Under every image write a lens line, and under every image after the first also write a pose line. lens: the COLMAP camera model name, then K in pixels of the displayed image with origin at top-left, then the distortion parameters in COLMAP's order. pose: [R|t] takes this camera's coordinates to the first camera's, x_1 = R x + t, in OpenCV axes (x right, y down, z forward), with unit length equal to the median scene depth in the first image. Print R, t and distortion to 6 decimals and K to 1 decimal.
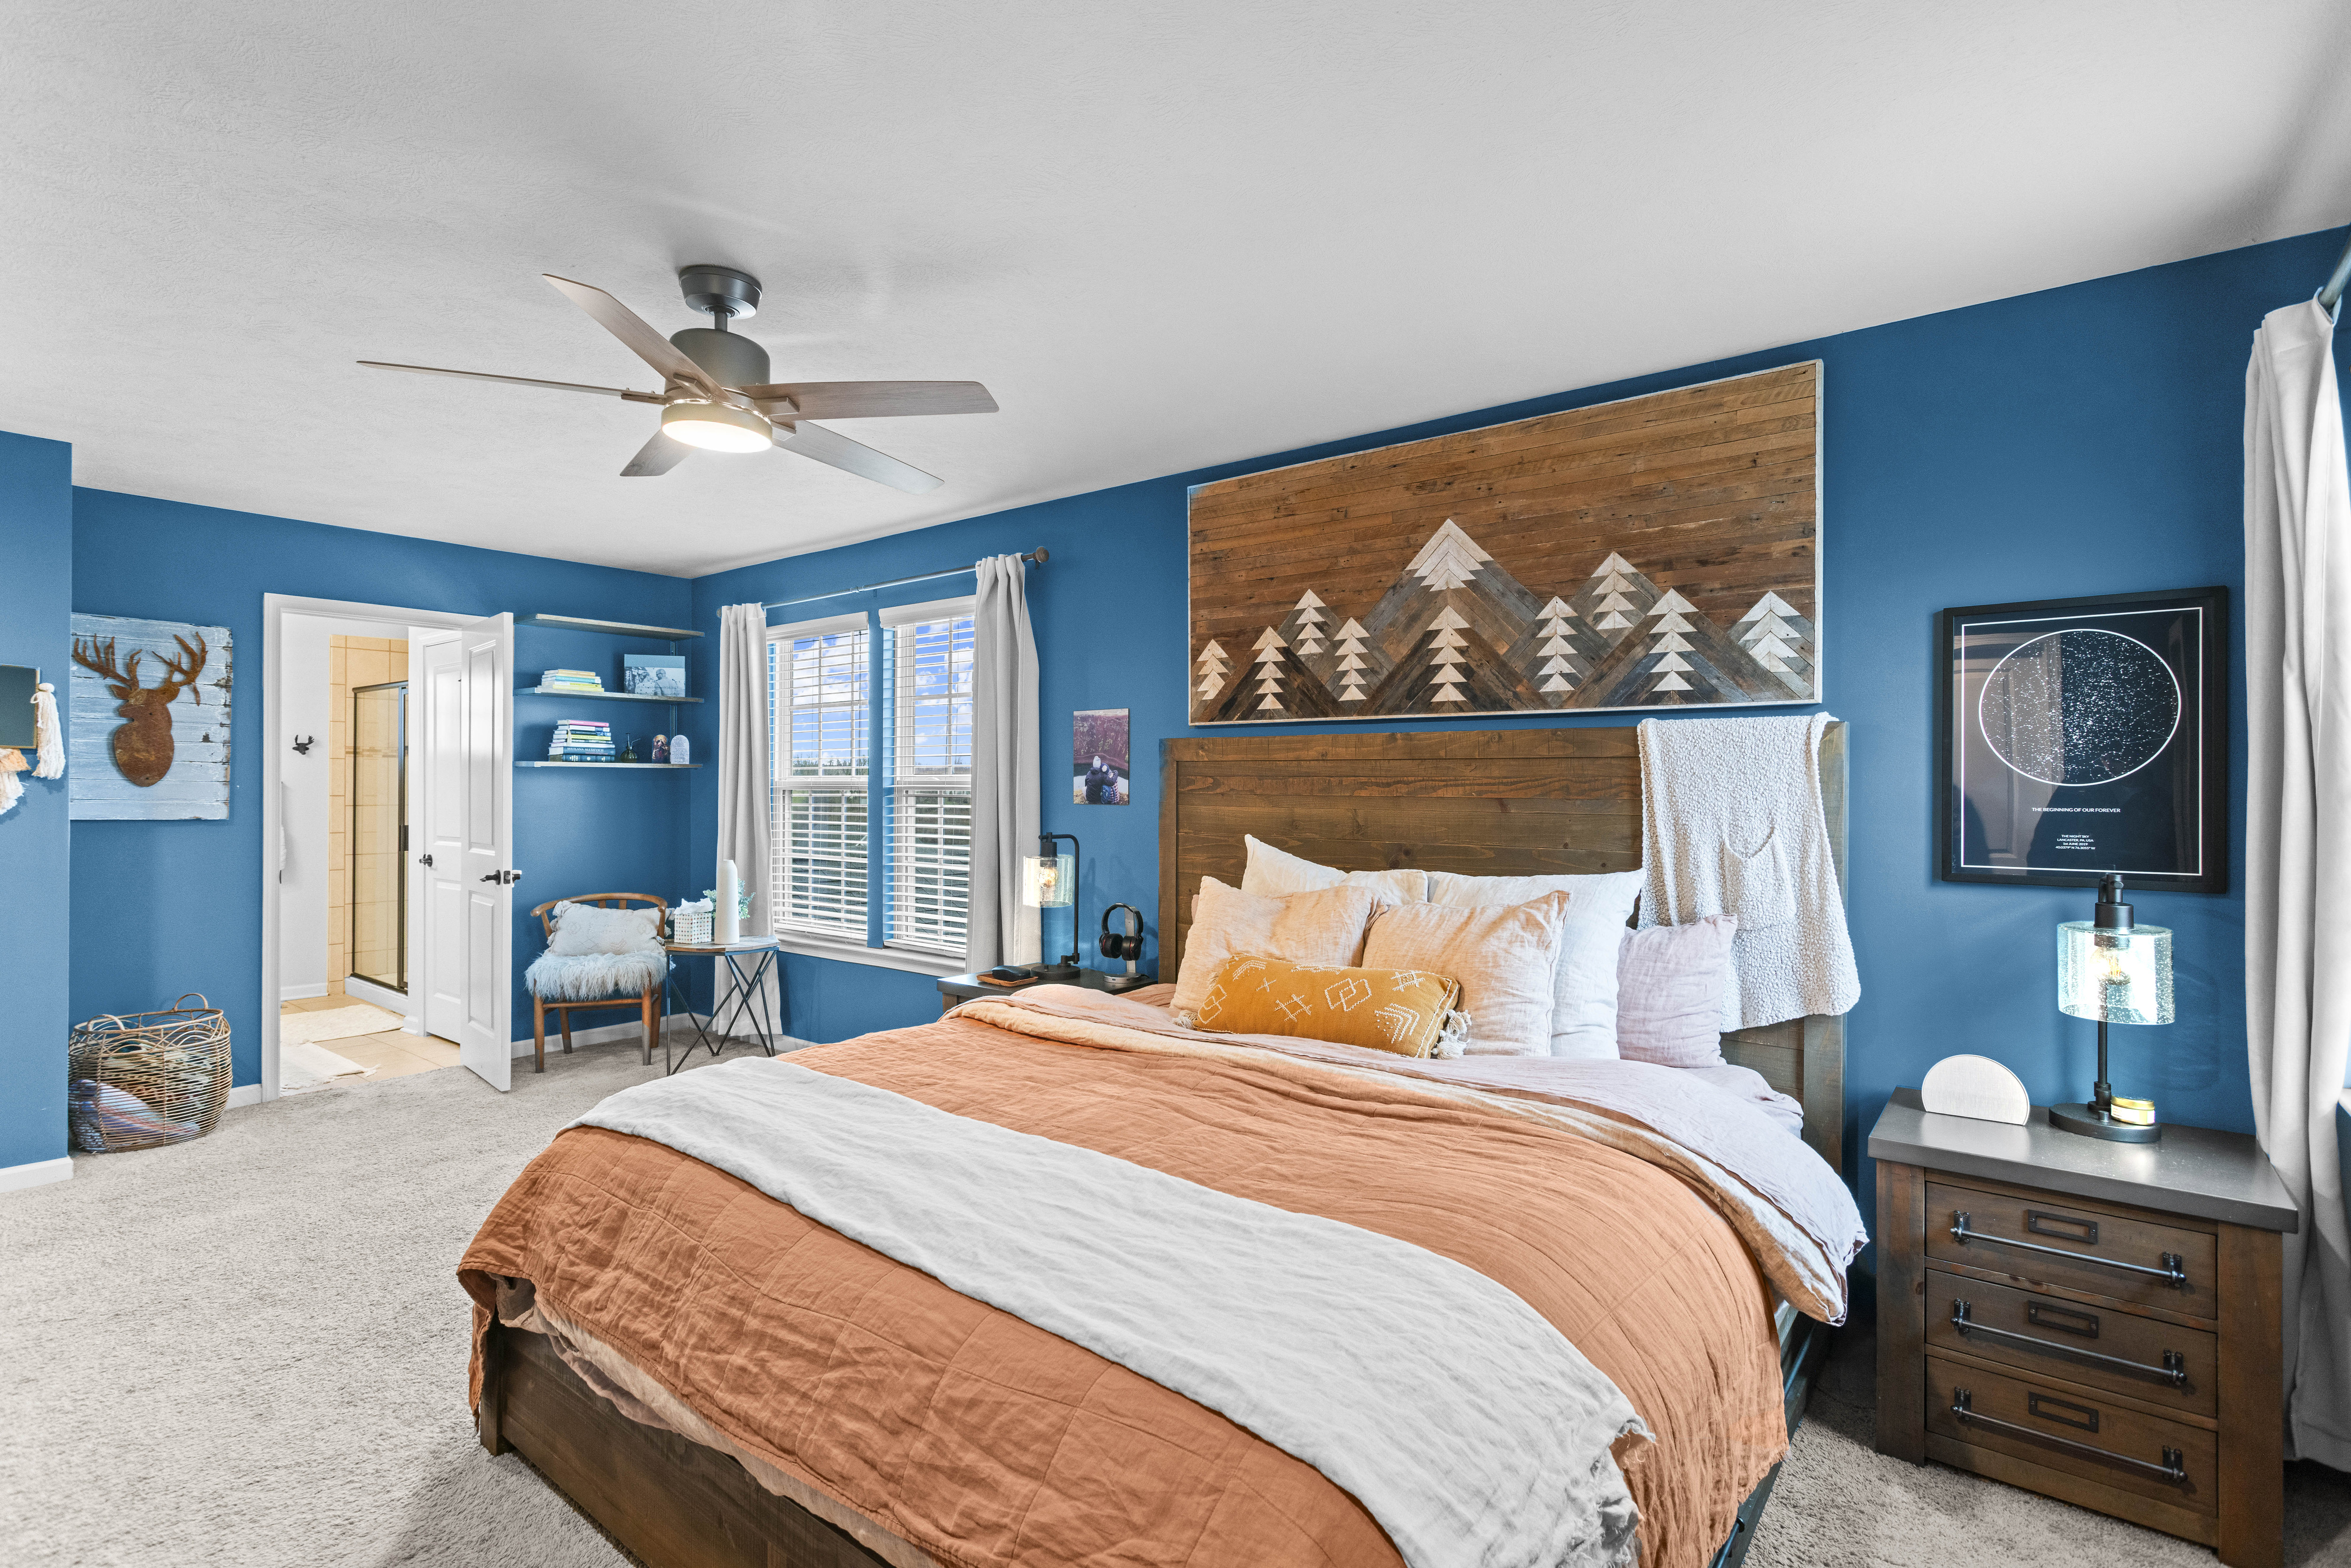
lens RADIAL K [[1126.0, 0, 1189.2], [0, 1126.0, 787.8], [0, 0, 1]] dist [-0.002952, 0.002613]
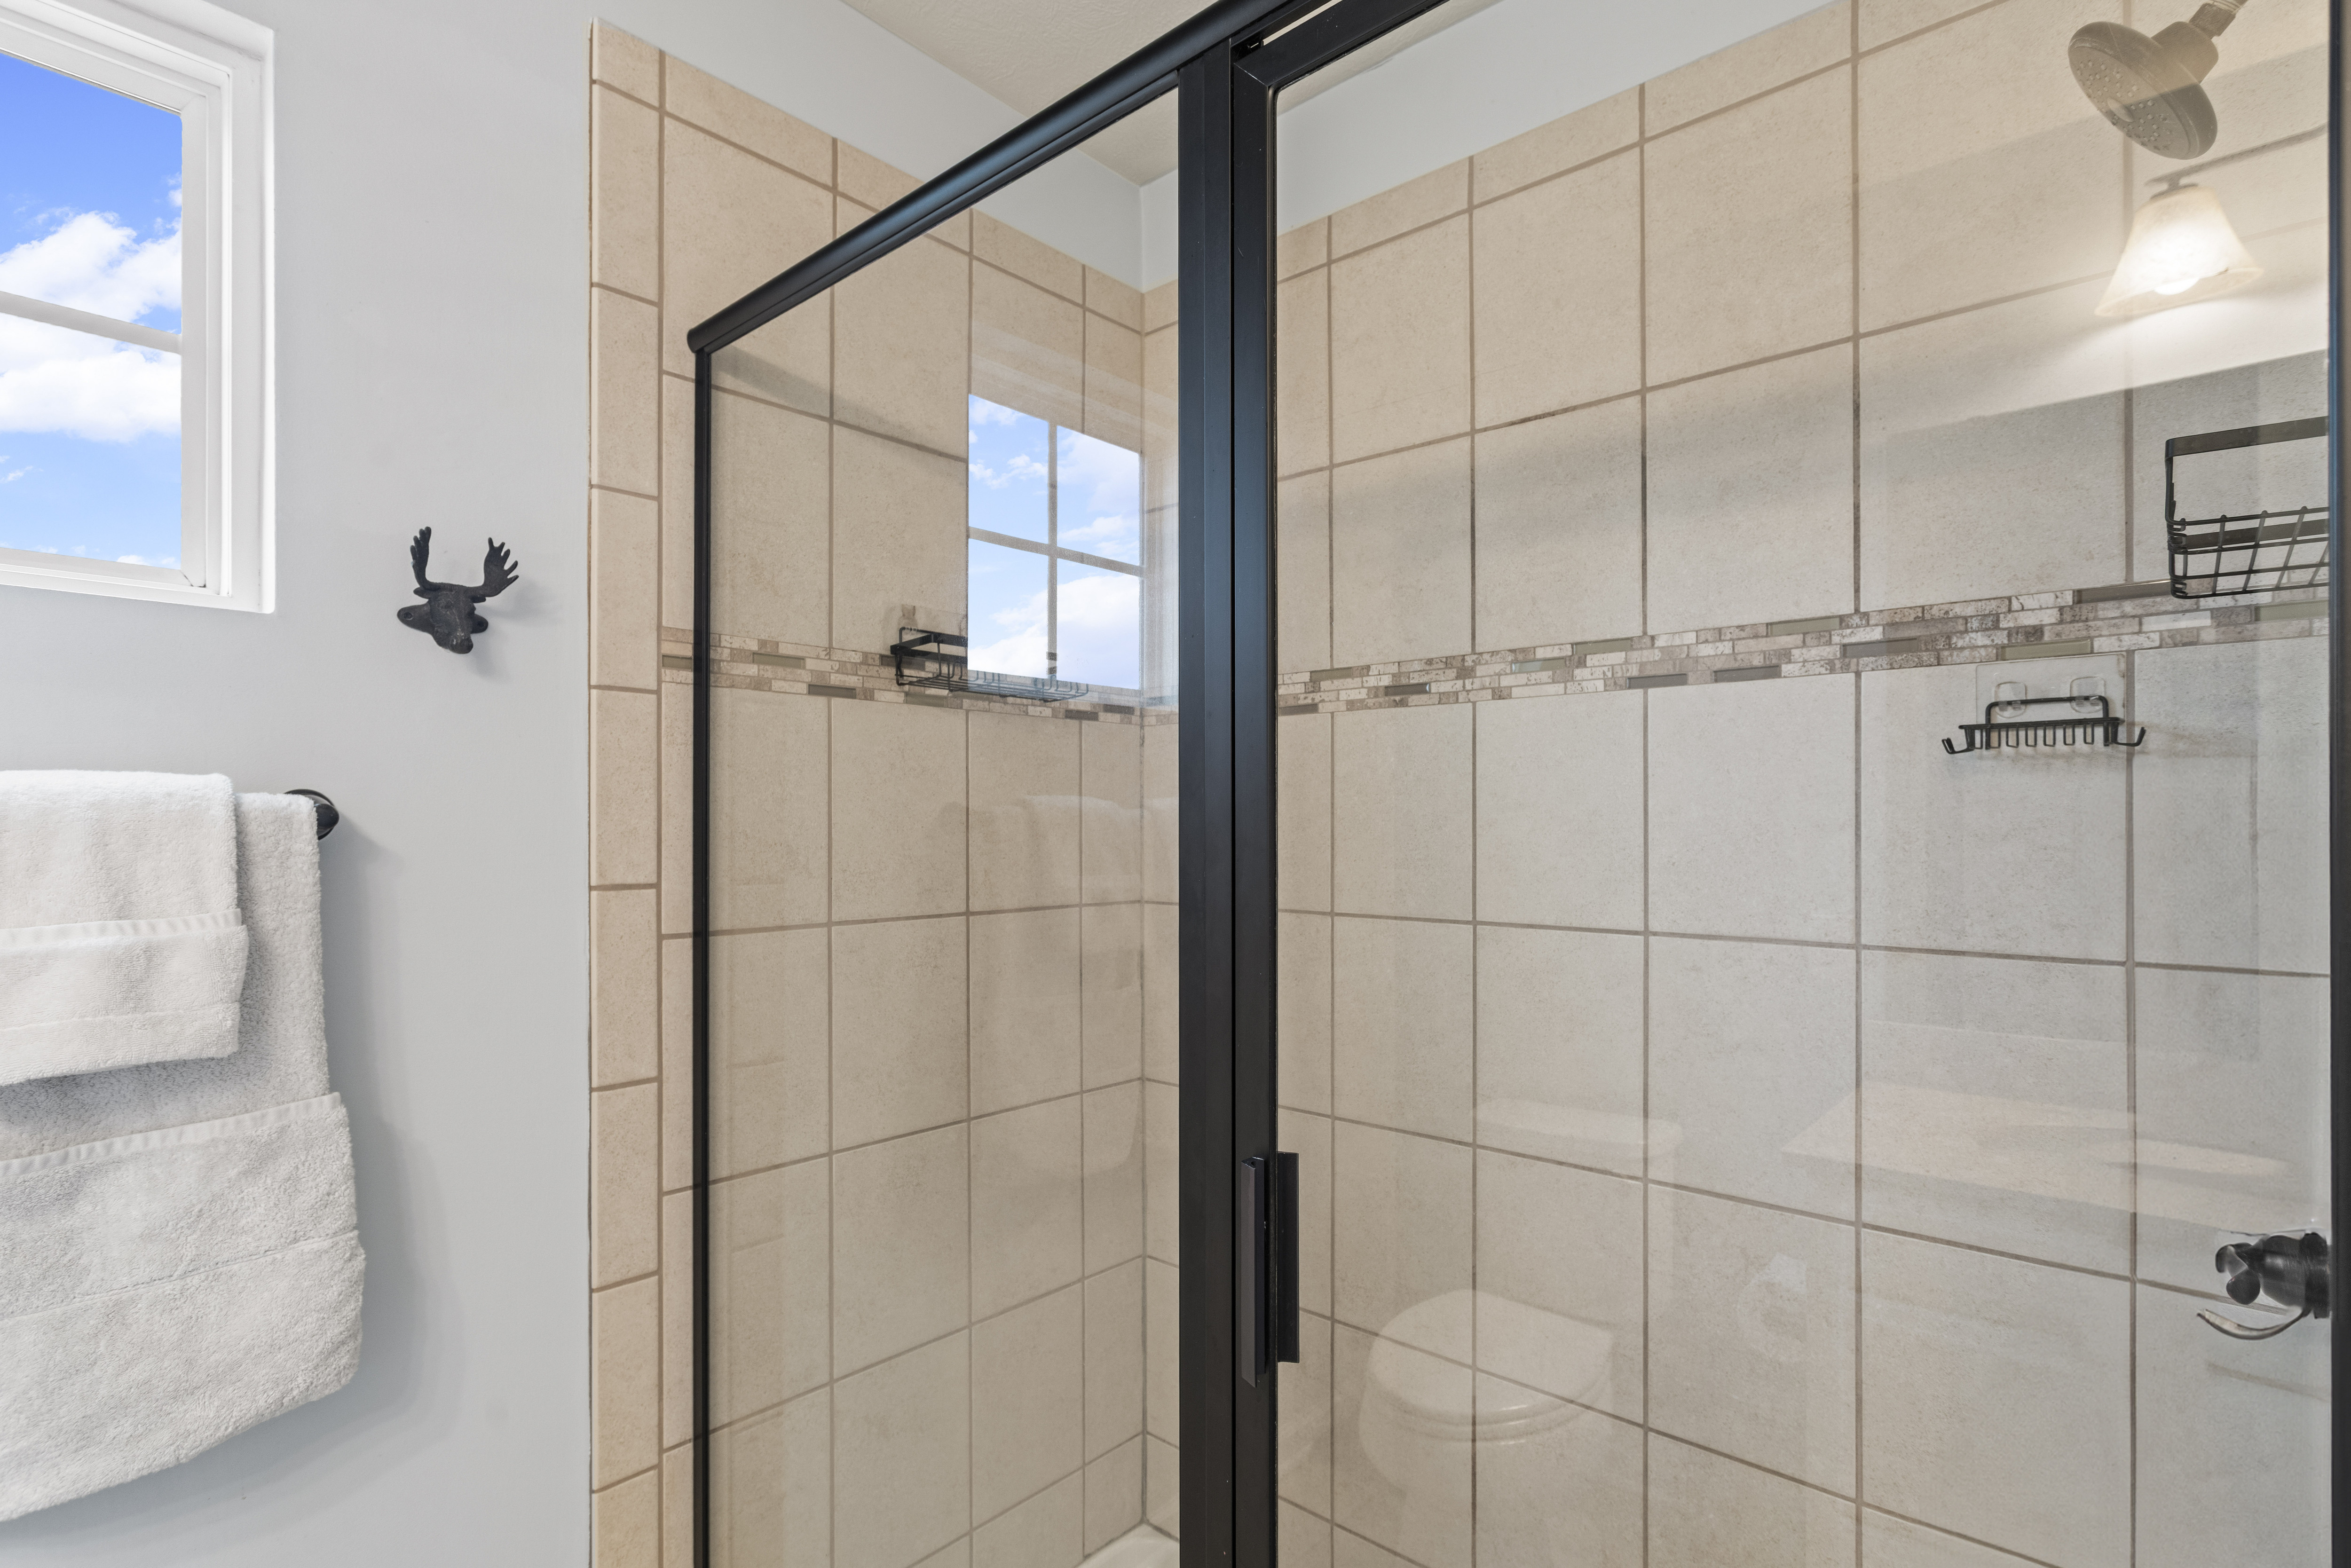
lens RADIAL K [[1126.0, 0, 1147.2], [0, 1126.0, 827.9], [0, 0, 1]] dist [-0.002952, 0.002613]
pose [[0.997225, -0.000984, -0.074441, -1.029990], [0.001300, 0.999990, 0.004197, -0.006201], [0.074436, -0.004282, 0.997217, 1.286331]]
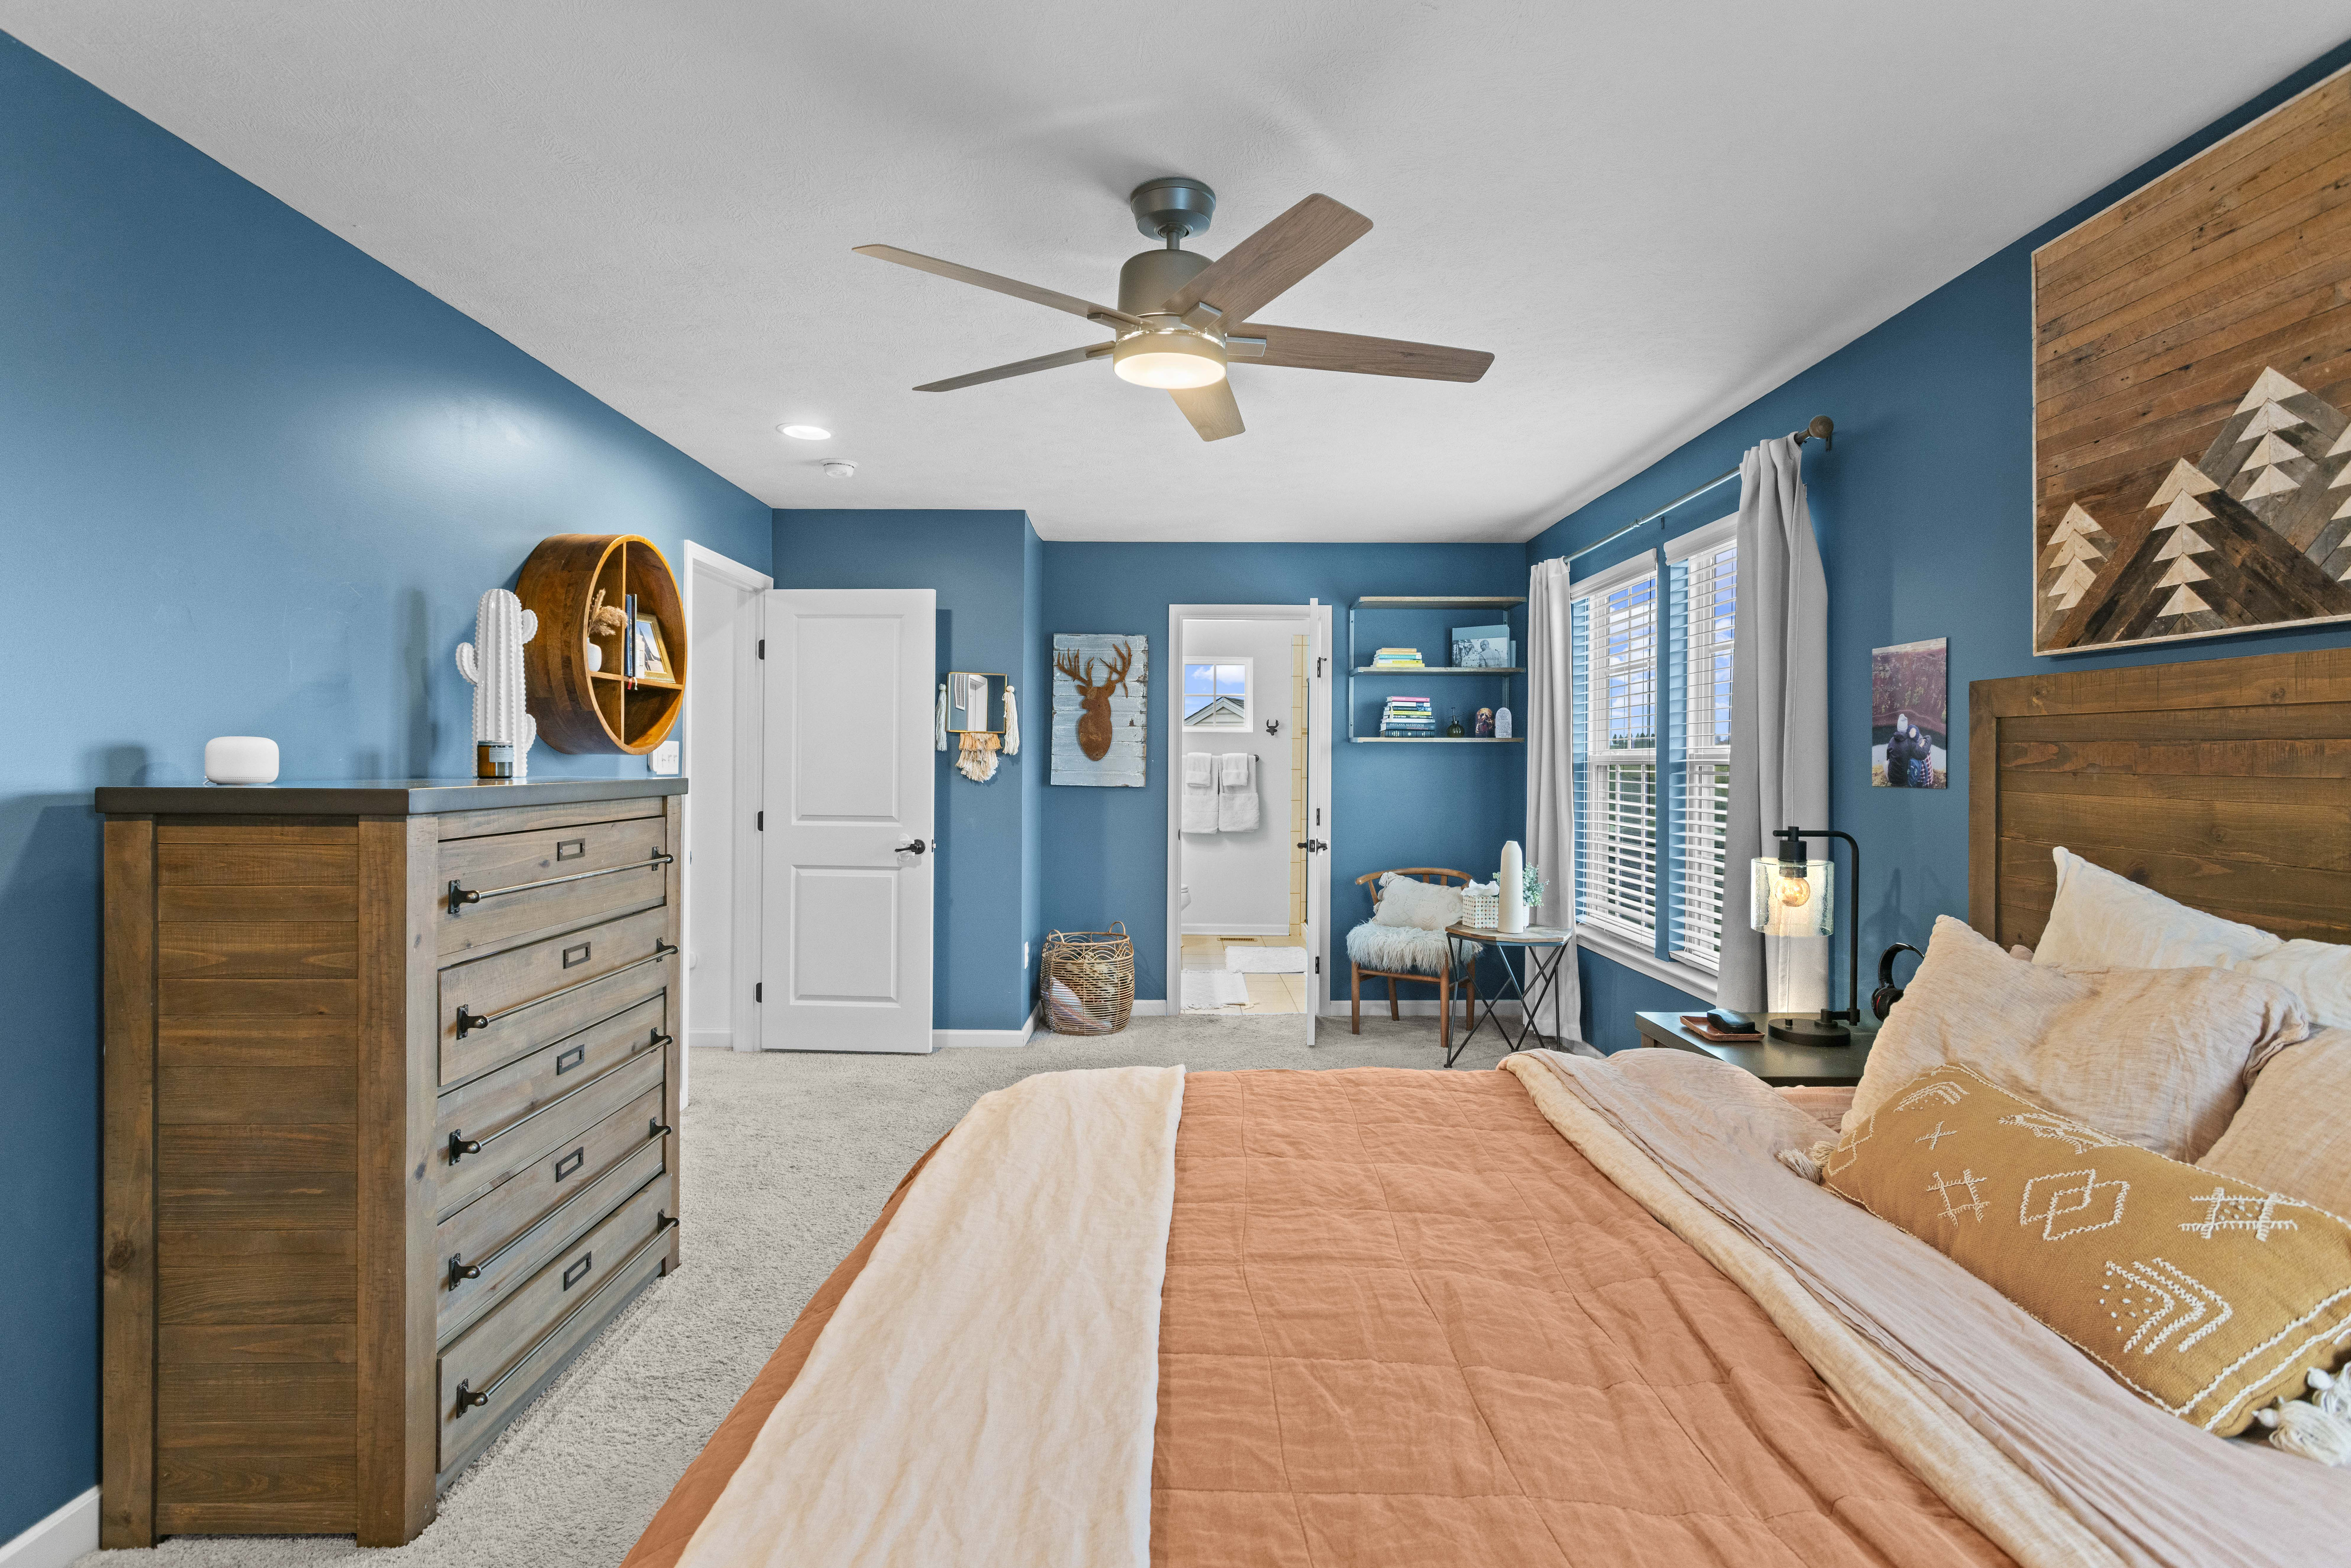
lens RADIAL K [[1126.0, 0, 1169.4], [0, 1126.0, 761.9], [0, 0, 1]] dist [-0.002952, 0.002613]
pose [[0.616459, 0.000928, -0.787386, 0.171543], [-0.003376, 0.999993, -0.001464, 0.001938], [0.787379, 0.003560, 0.616458, 0.260757]]
